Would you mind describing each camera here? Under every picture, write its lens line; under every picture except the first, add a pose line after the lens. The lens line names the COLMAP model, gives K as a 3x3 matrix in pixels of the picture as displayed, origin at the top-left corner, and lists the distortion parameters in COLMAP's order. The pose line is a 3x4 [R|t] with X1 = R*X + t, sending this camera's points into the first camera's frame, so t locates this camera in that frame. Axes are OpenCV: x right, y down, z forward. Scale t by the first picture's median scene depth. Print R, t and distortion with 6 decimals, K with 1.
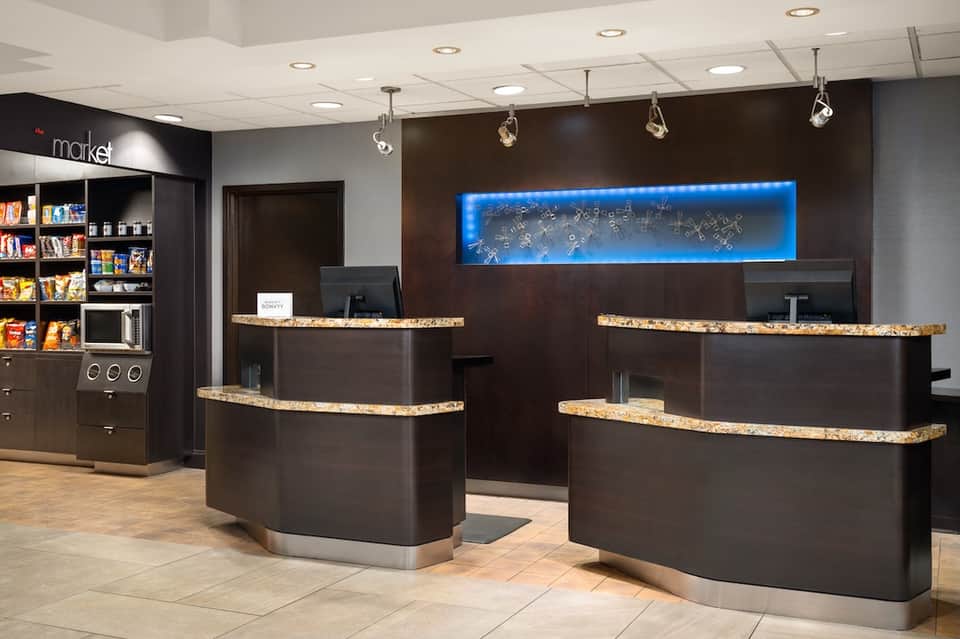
lens RADIAL K [[1083.2, 0, 480.0], [0, 1083.2, 315.6], [0, 0, 1]] dist [-0.029560, 0.000000]
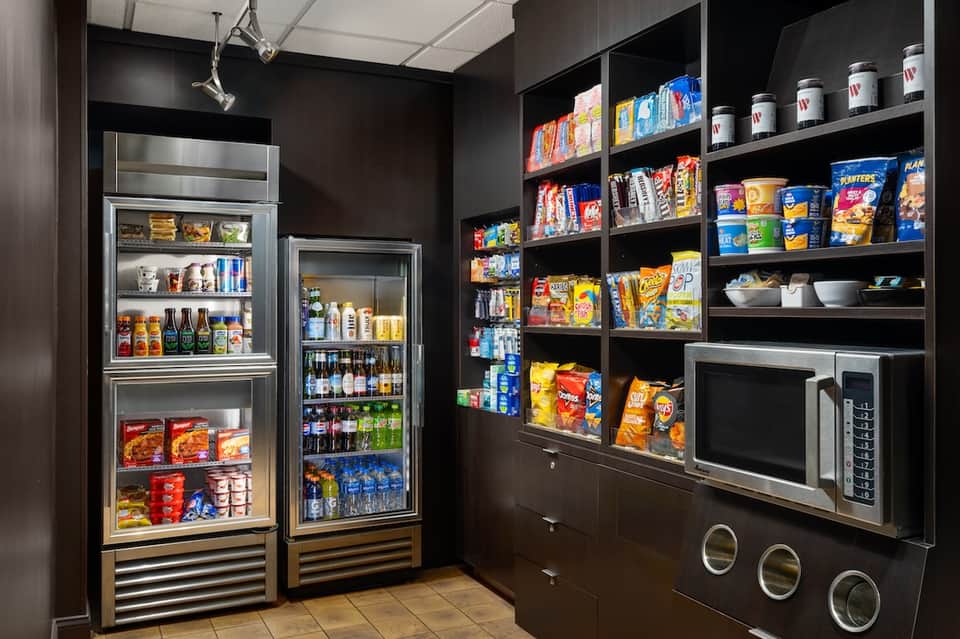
lens RADIAL K [[820.3, 0, 480.6], [0, 820.3, 314.0], [0, 0, 1]] dist [-0.040976, 0.003545]
pose [[0.764220, 0.000460, -0.644956, -0.242029], [-0.006192, 0.999959, -0.006624, -0.017227], [0.644926, 0.009056, 0.764191, 0.729176]]
